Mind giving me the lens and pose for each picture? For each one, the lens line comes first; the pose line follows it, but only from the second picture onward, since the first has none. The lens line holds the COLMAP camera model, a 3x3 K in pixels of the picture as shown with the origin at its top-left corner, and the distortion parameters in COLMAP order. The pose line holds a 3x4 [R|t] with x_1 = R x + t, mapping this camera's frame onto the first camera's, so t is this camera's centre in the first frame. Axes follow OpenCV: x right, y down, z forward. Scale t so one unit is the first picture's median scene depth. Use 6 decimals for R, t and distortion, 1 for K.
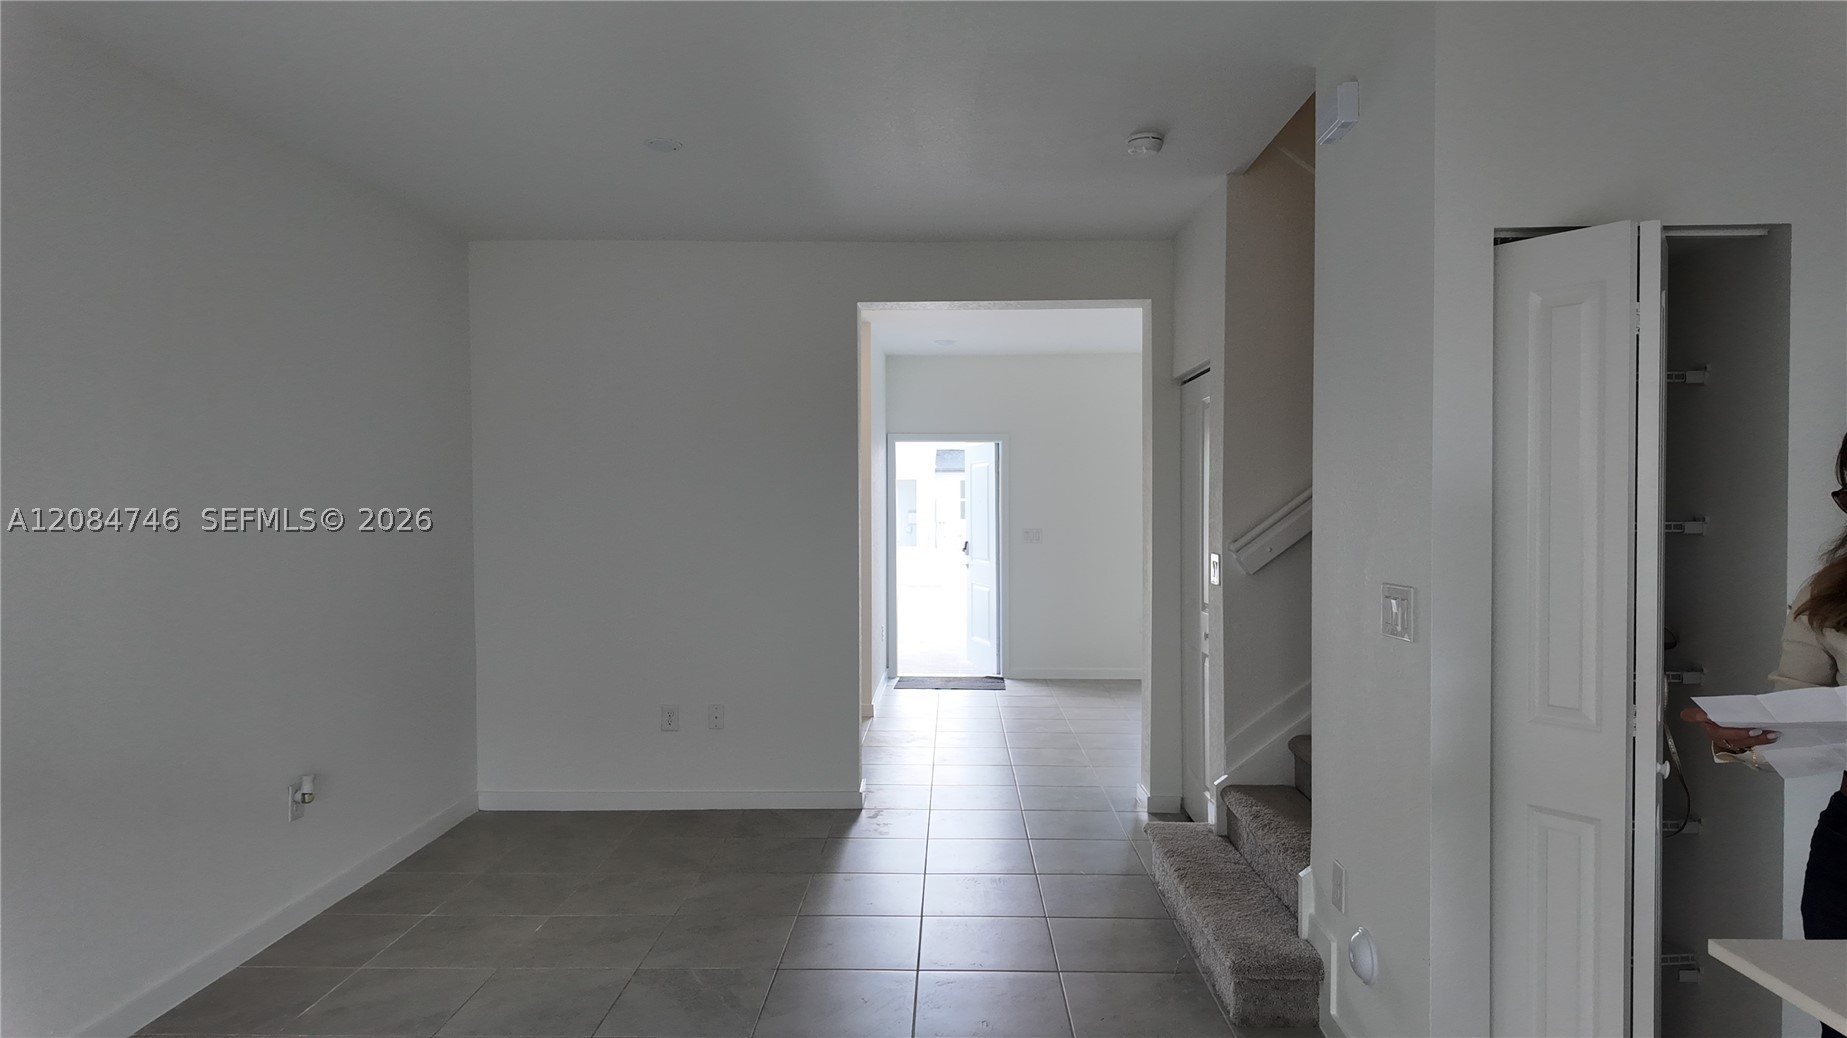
lens RADIAL K [[1074.6, 0, 940.0], [0, 1074.6, 517.9], [0, 0, 1]] dist [0.003460, 0.000773]
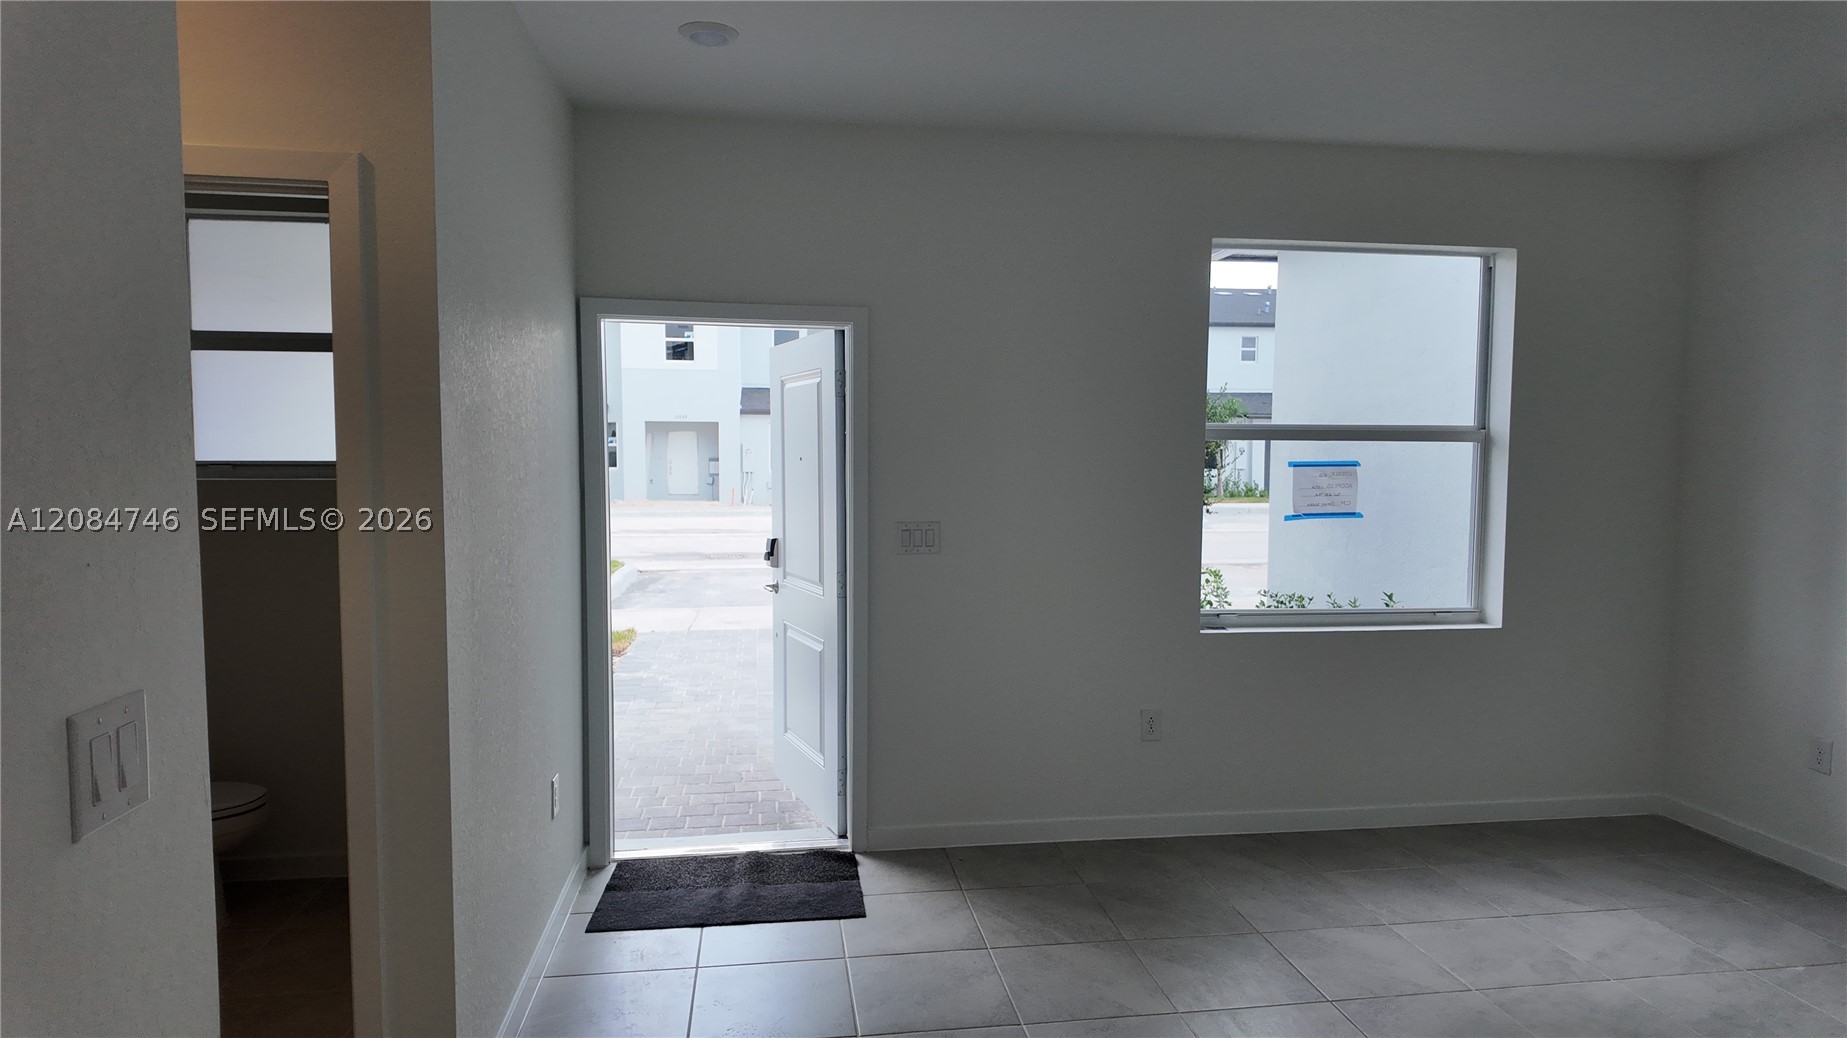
lens RADIAL K [[1074.6, 0, 940.0], [0, 1074.6, 517.9], [0, 0, 1]] dist [0.003460, 0.000773]
pose [[0.984971, -0.003212, 0.172689, 0.016504], [-0.005450, 0.998751, 0.049660, -0.014125], [-0.172633, -0.049855, 0.983724, 0.538183]]
